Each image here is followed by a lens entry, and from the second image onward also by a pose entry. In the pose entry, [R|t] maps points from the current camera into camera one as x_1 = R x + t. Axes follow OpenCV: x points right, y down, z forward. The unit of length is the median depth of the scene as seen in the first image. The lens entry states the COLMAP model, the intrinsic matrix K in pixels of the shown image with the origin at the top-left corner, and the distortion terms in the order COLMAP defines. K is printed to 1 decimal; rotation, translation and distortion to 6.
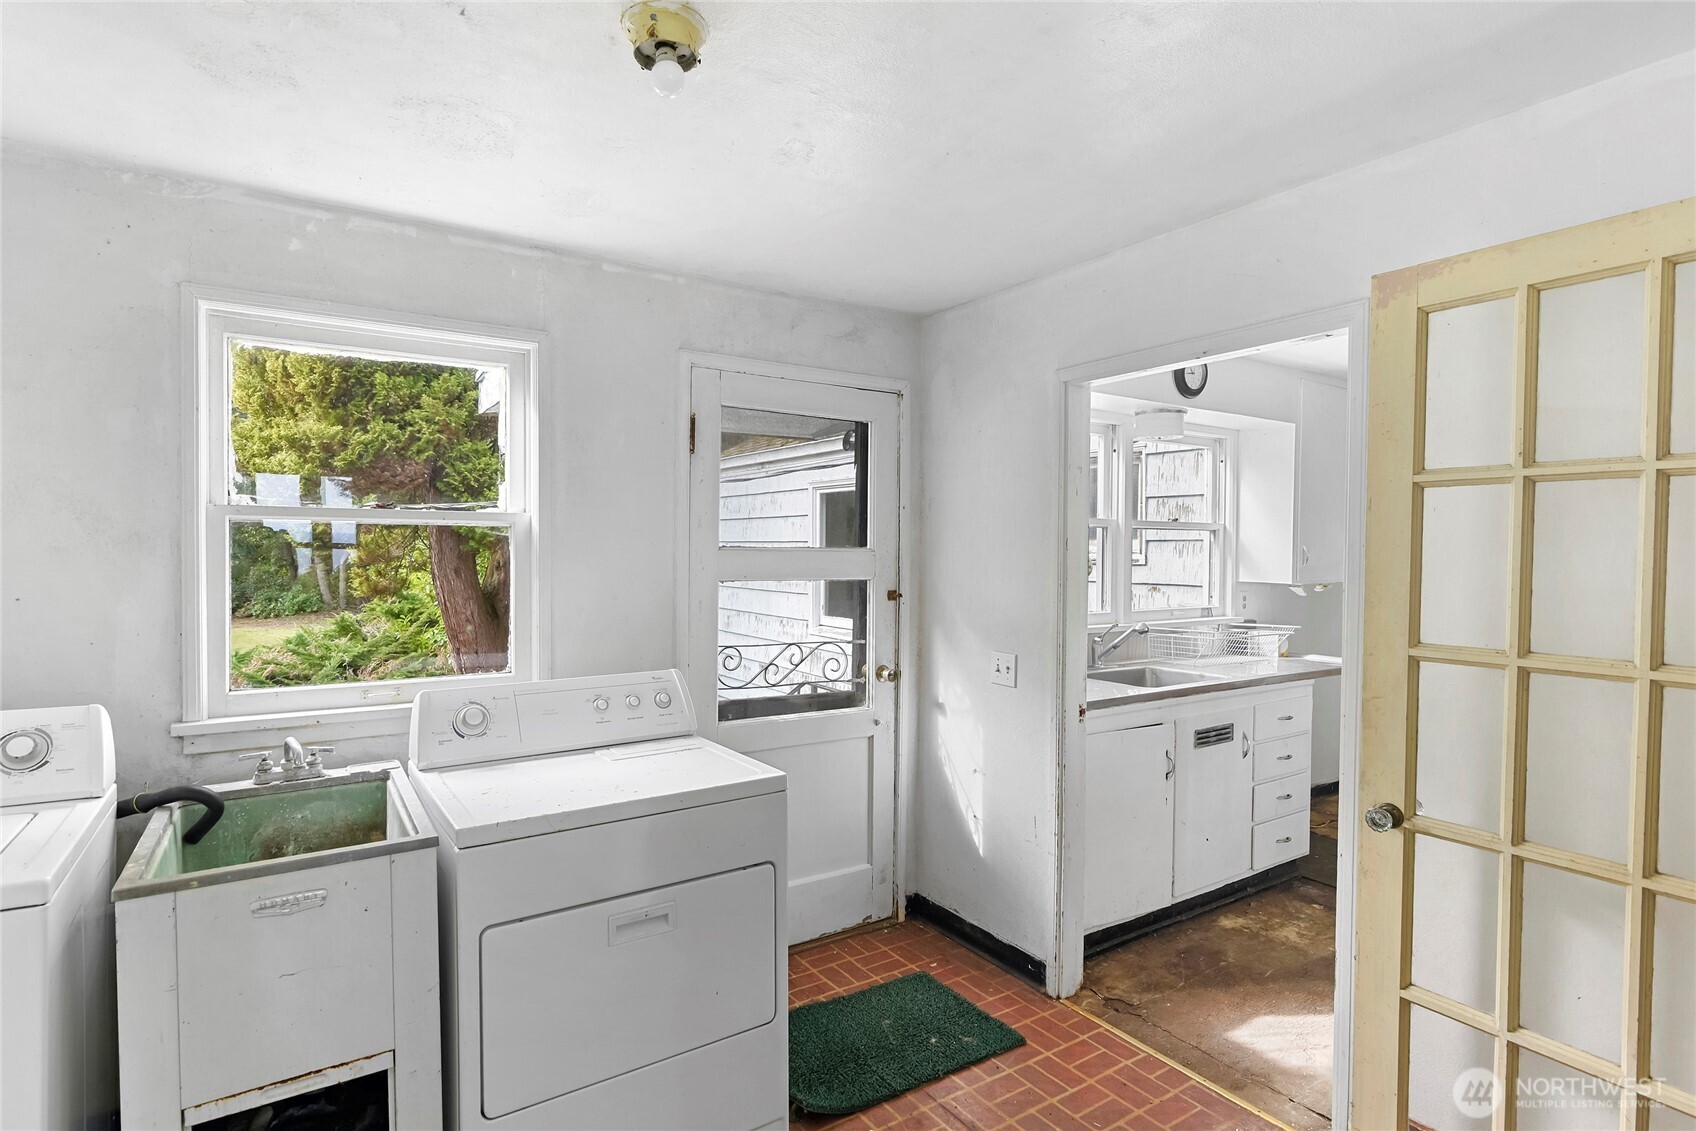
lens RADIAL K [[833.9, 0, 848.3], [0, 833.9, 553.4], [0, 0, 1]] dist [-0.007624, -0.001090]
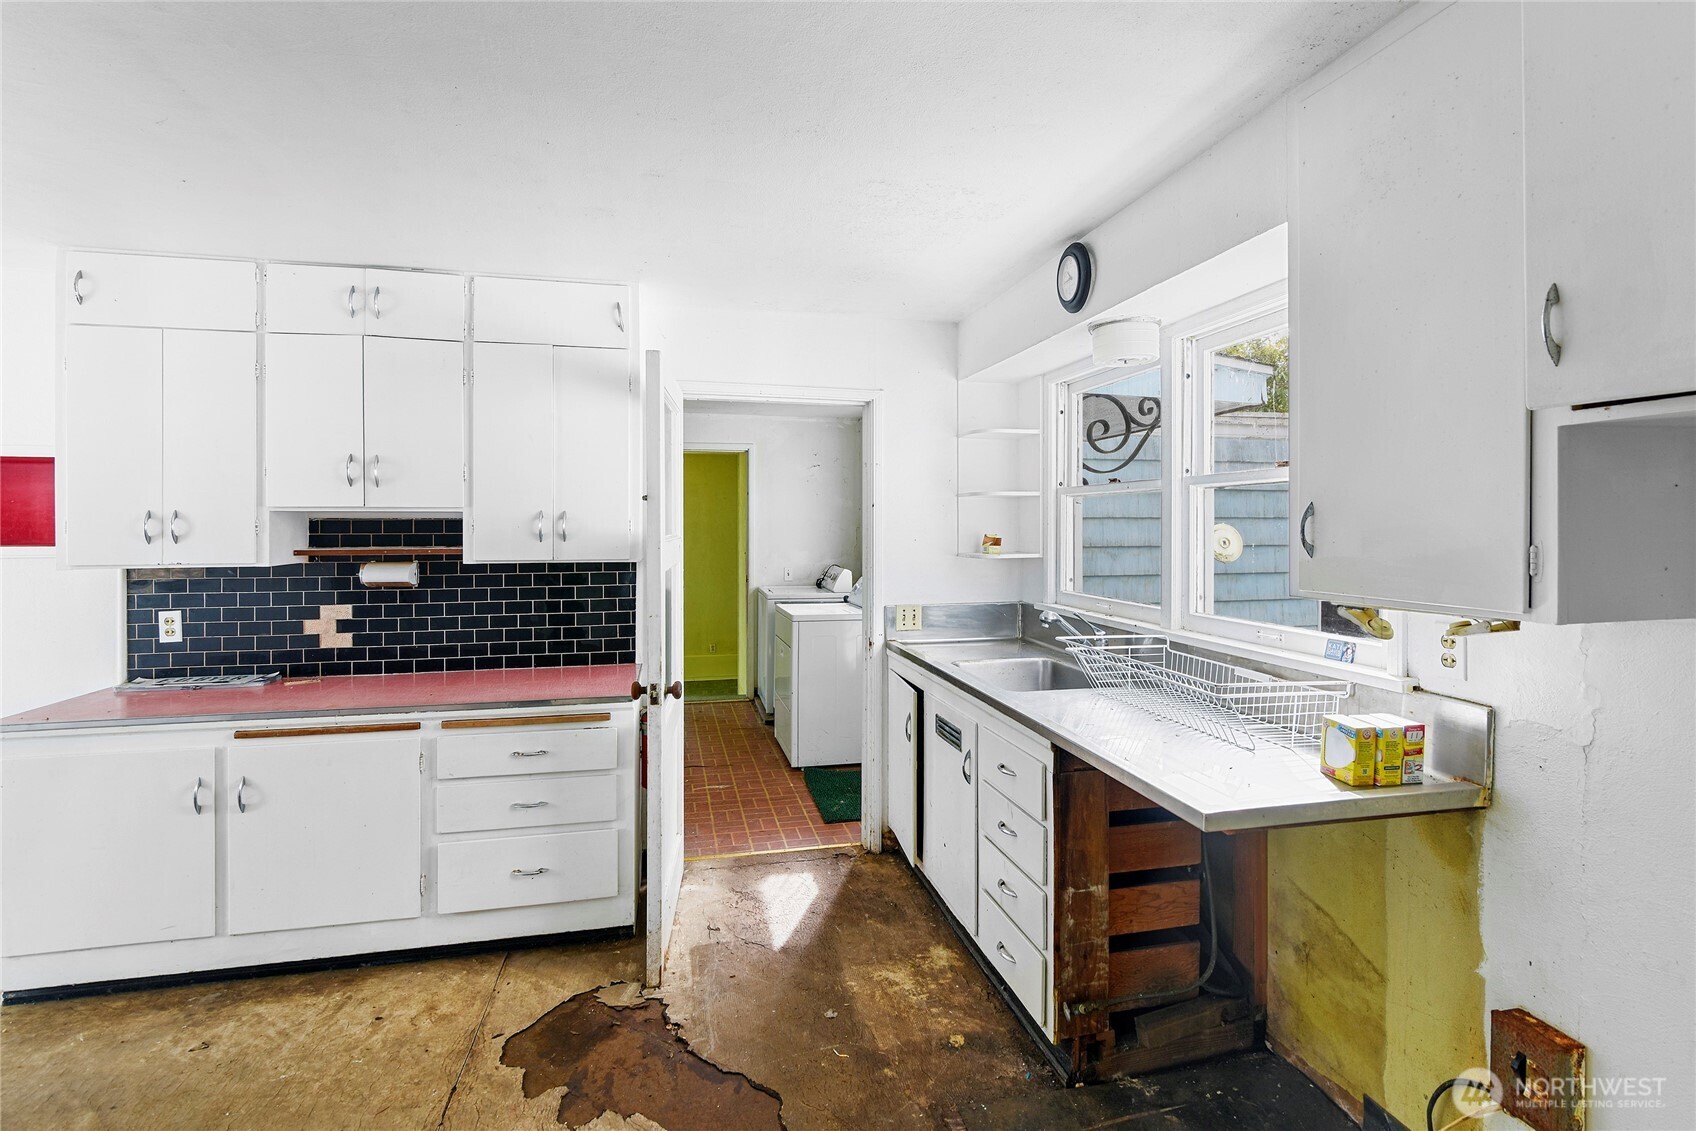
lens RADIAL K [[829.4, 0, 845.4], [0, 829.4, 523.4], [0, 0, 1]] dist [-0.005779, -0.001216]
pose [[-0.354759, -0.007770, -0.934926, 1.293973], [-0.008658, 0.999950, -0.005025, 0.004957], [0.934918, 0.006312, -0.354808, 1.205783]]
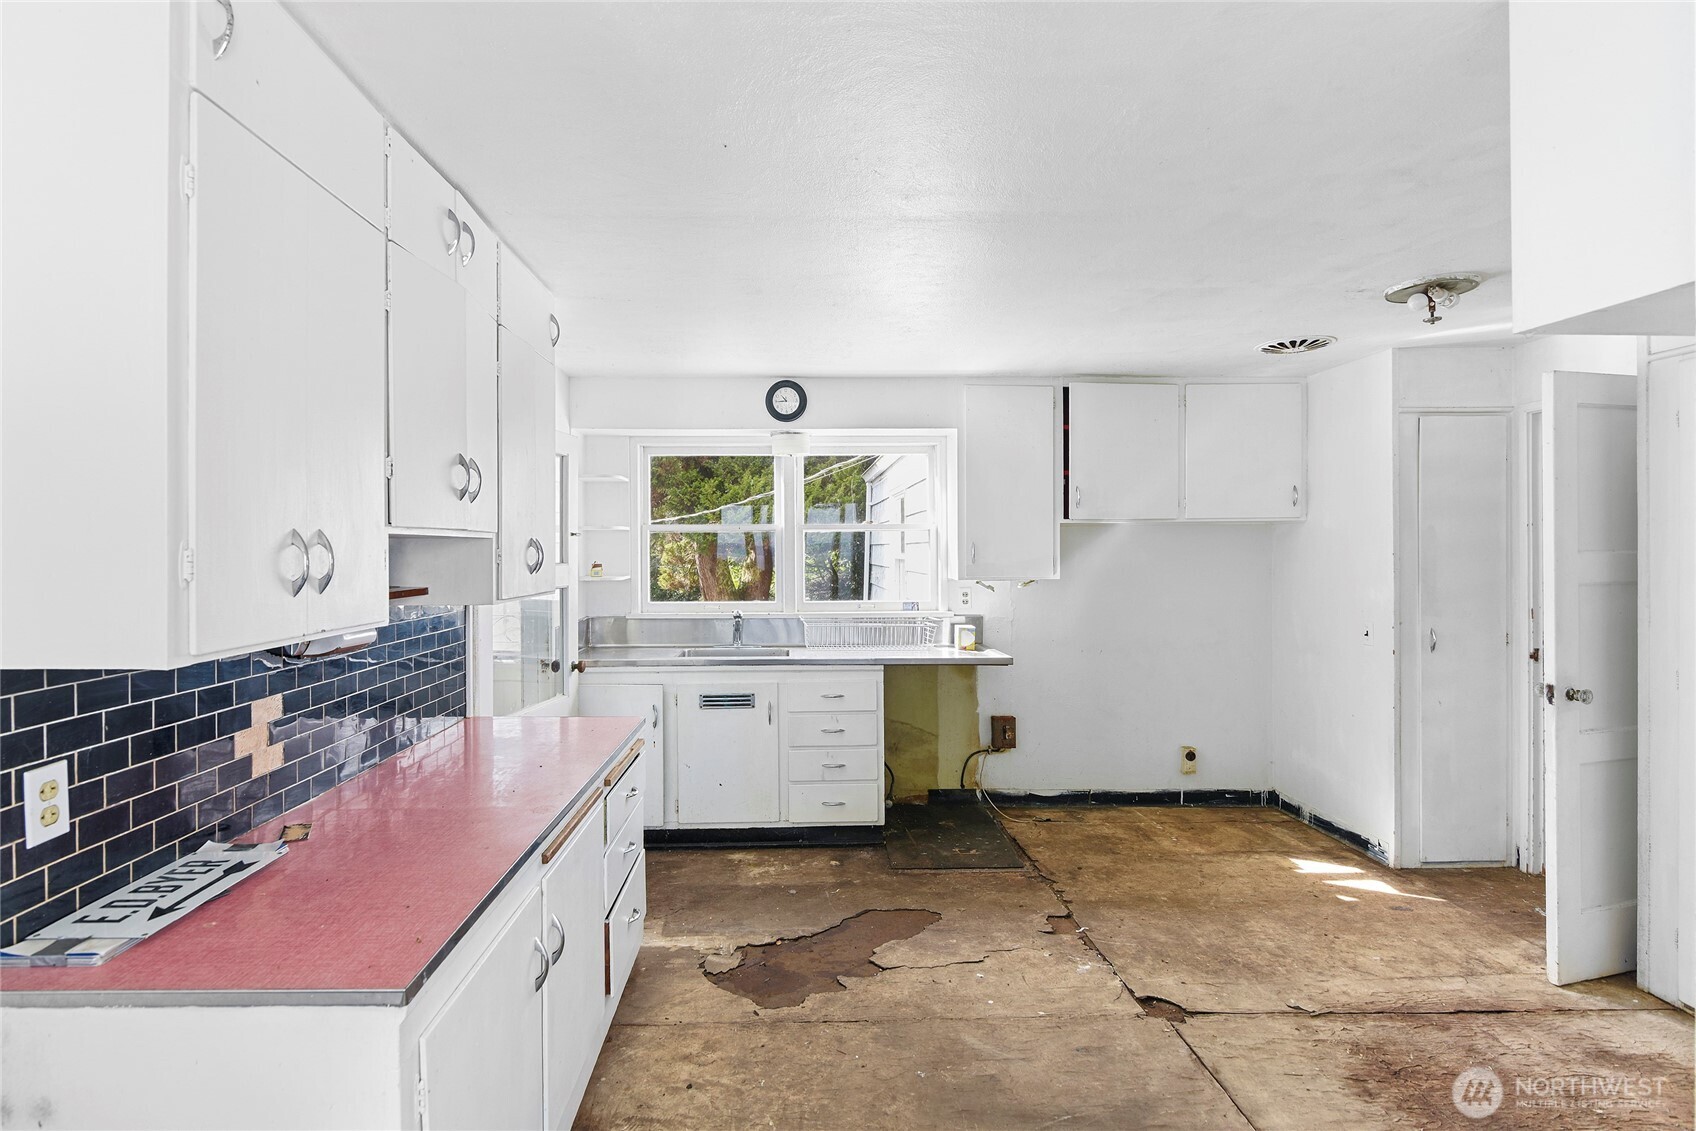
lens RADIAL K [[833.9, 0, 848.3], [0, 833.9, 553.4], [0, 0, 1]] dist [-0.007624, -0.001090]
pose [[0.862229, -0.012029, -0.506375, 1.215749], [0.009388, 0.999926, -0.007767, 0.012474], [0.506431, 0.001943, 0.862278, 0.029906]]
